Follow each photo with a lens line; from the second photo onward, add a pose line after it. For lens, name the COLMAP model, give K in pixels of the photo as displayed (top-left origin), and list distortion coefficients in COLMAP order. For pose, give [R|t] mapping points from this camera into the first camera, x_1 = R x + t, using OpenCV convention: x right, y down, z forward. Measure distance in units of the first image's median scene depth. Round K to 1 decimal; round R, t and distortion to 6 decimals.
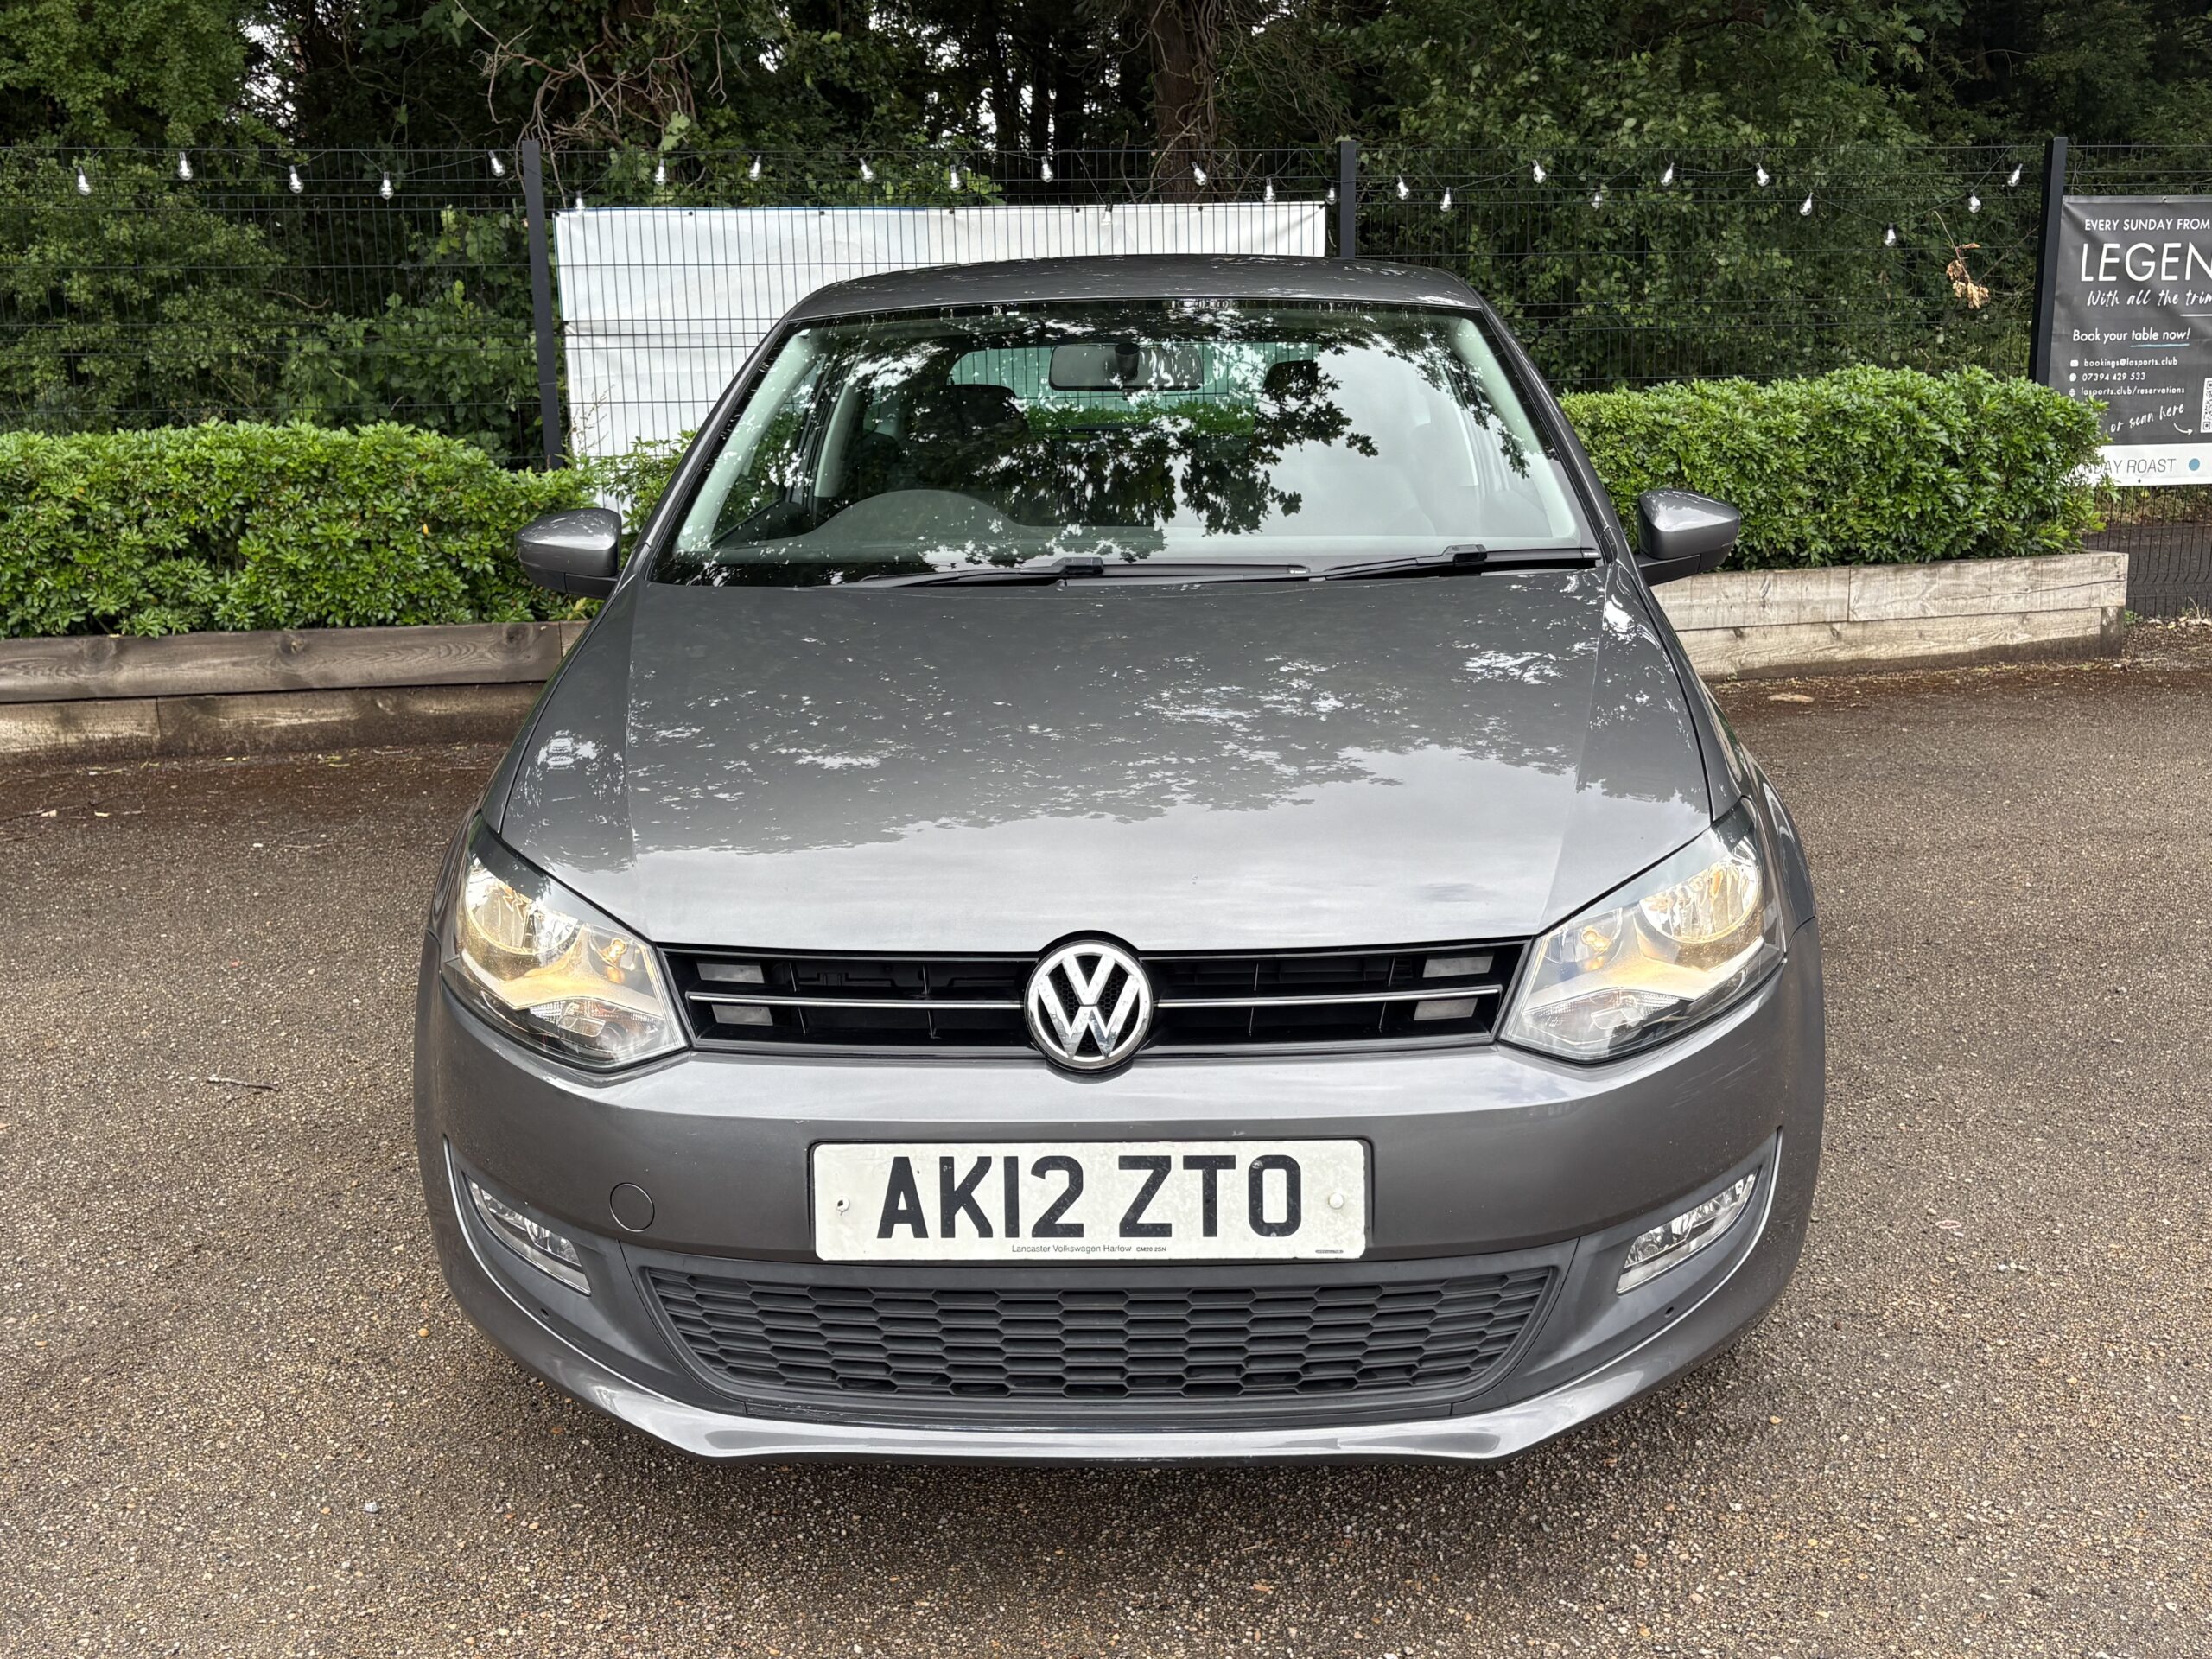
lens RADIAL K [[2289.8, 0, 1106.0], [0, 2289.8, 829.5], [0, 0, 1]] dist [0.130122, -0.451577]
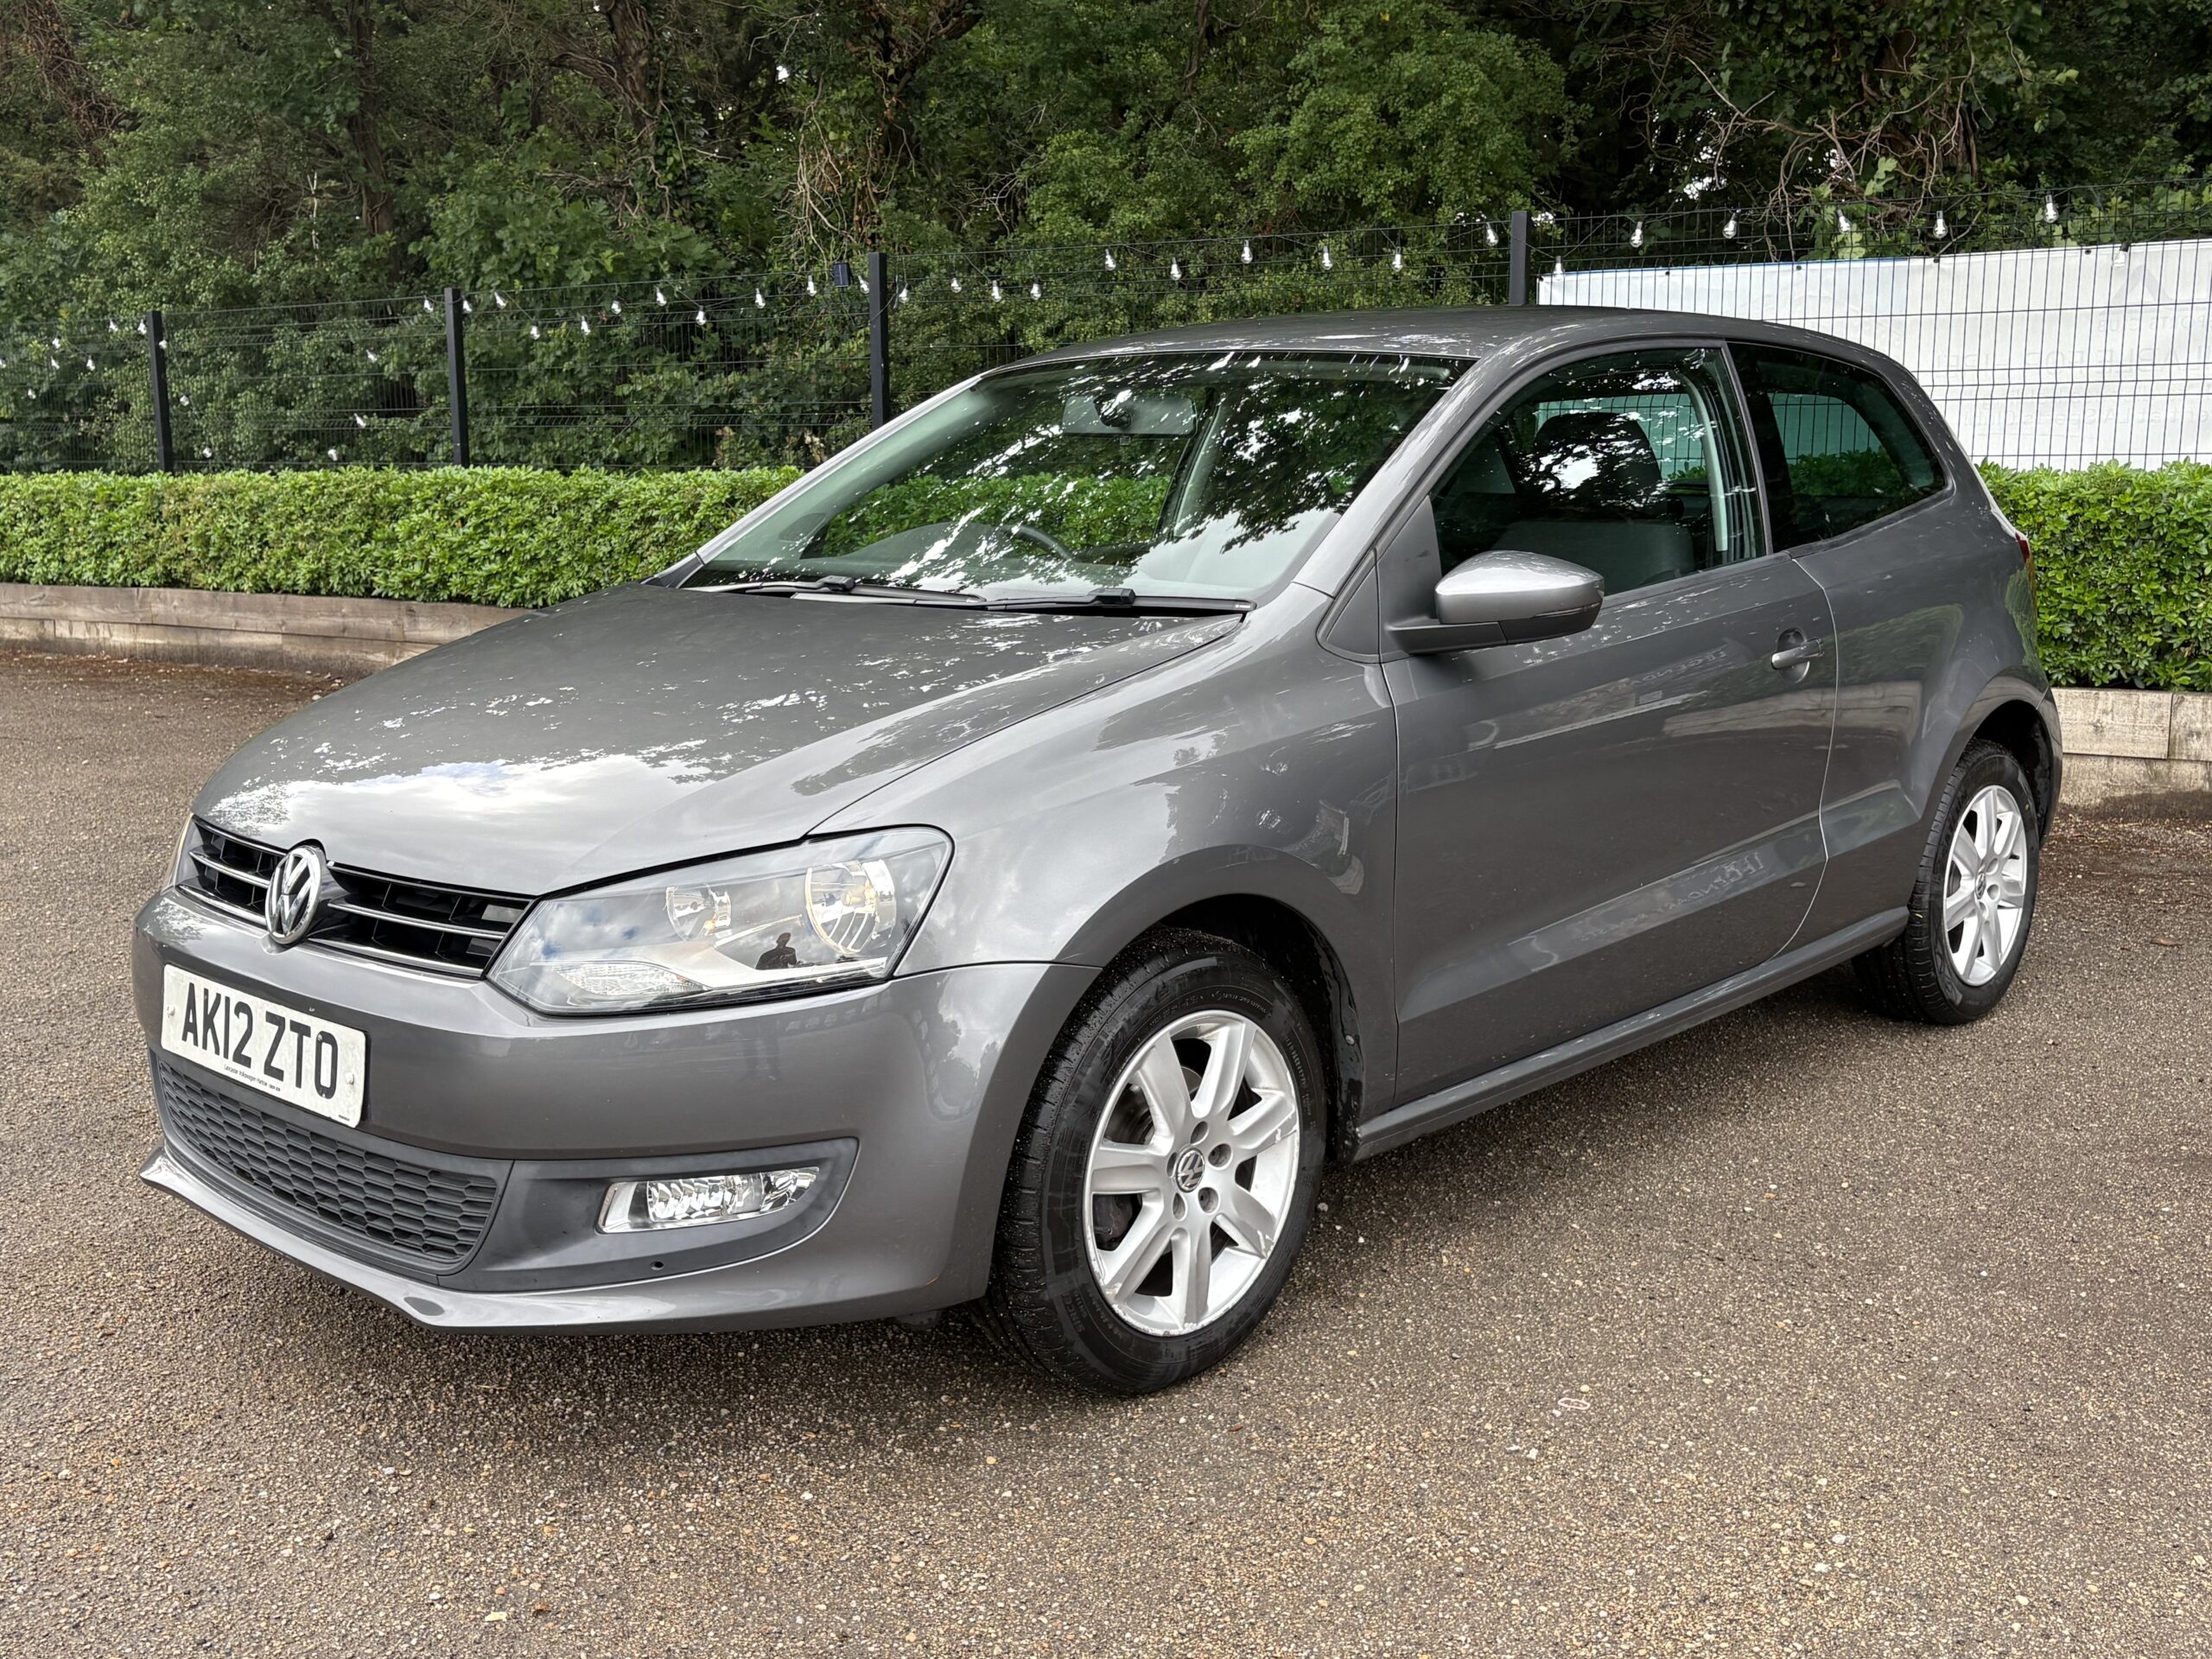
lens RADIAL K [[2224.6, 0, 1106.0], [0, 2224.6, 829.5], [0, 0, 1]] dist [0.058941, -0.017566]
pose [[0.750317, 0.131876, -0.647791, 1.153346], [-0.143986, 0.988976, 0.034559, -0.069655], [0.645208, 0.067342, 0.761033, 0.334861]]
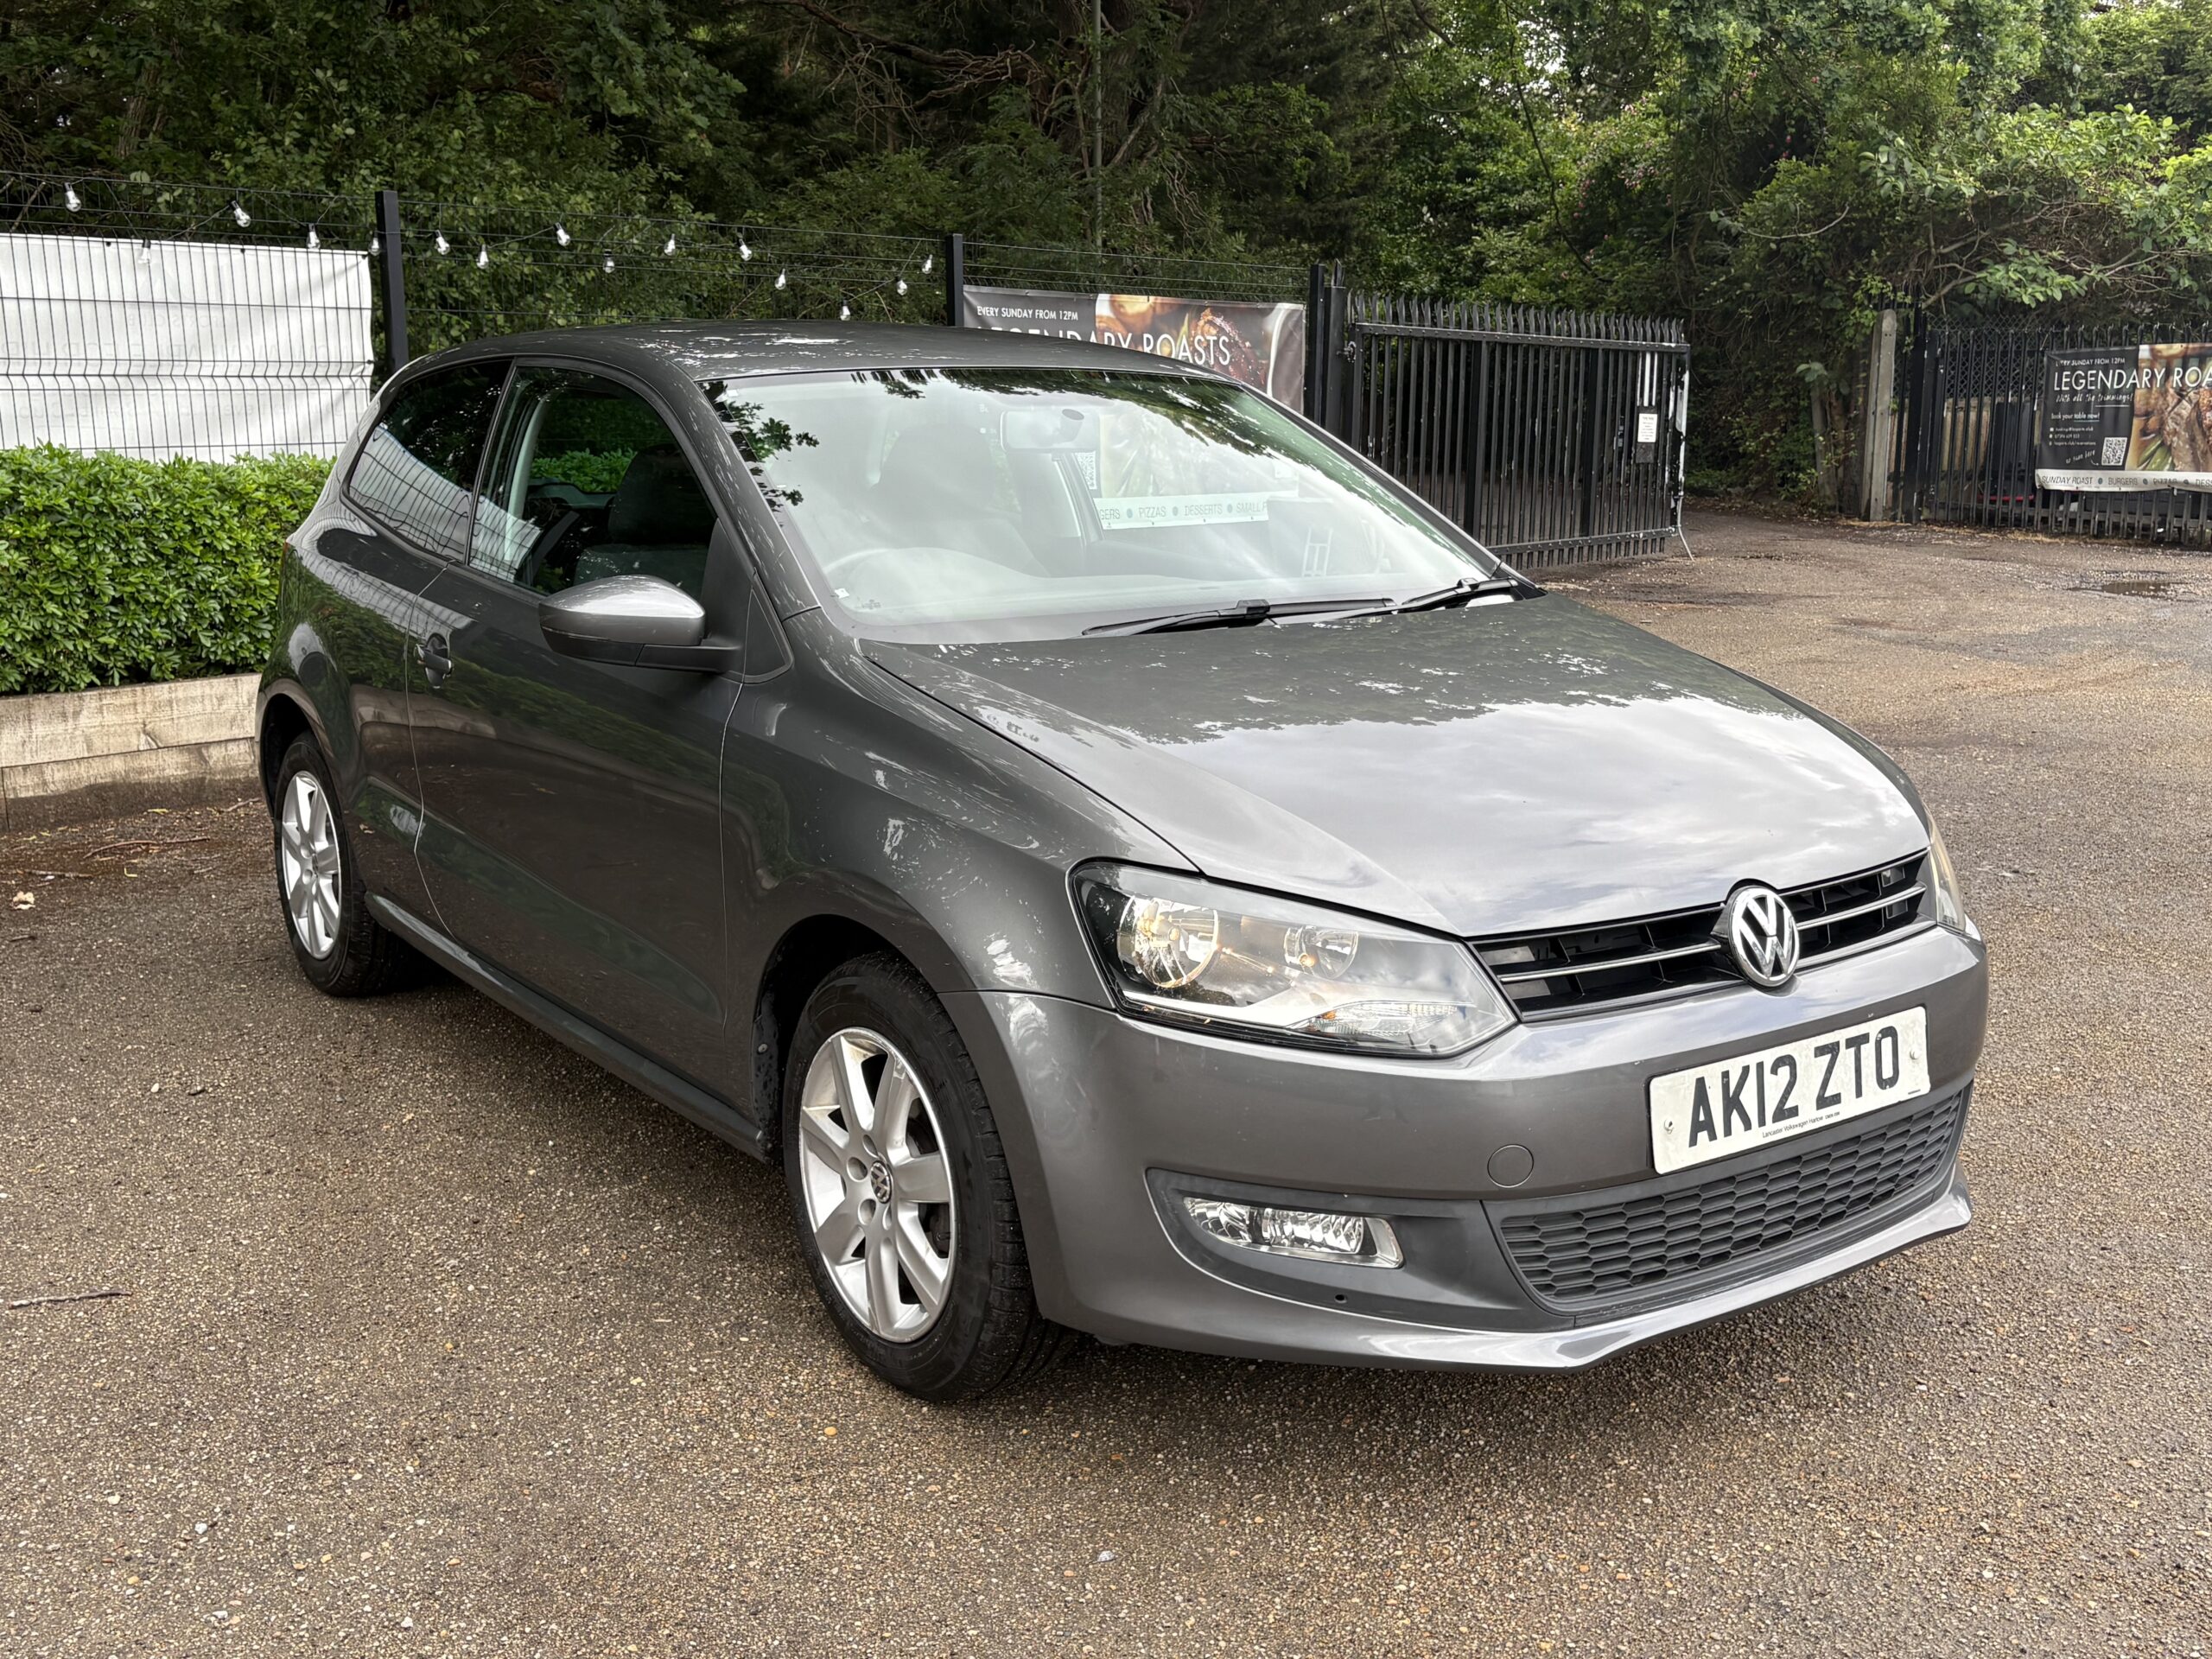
lens RADIAL K [[2247.9, 0, 1104.9], [0, 2247.9, 861.3], [0, 0, 1]] dist [0.115115, -0.186020]
pose [[0.776374, -0.110684, 0.620478, -1.067380], [0.115170, 0.992798, 0.032993, -0.047912], [-0.619661, 0.045846, 0.783530, 0.245346]]
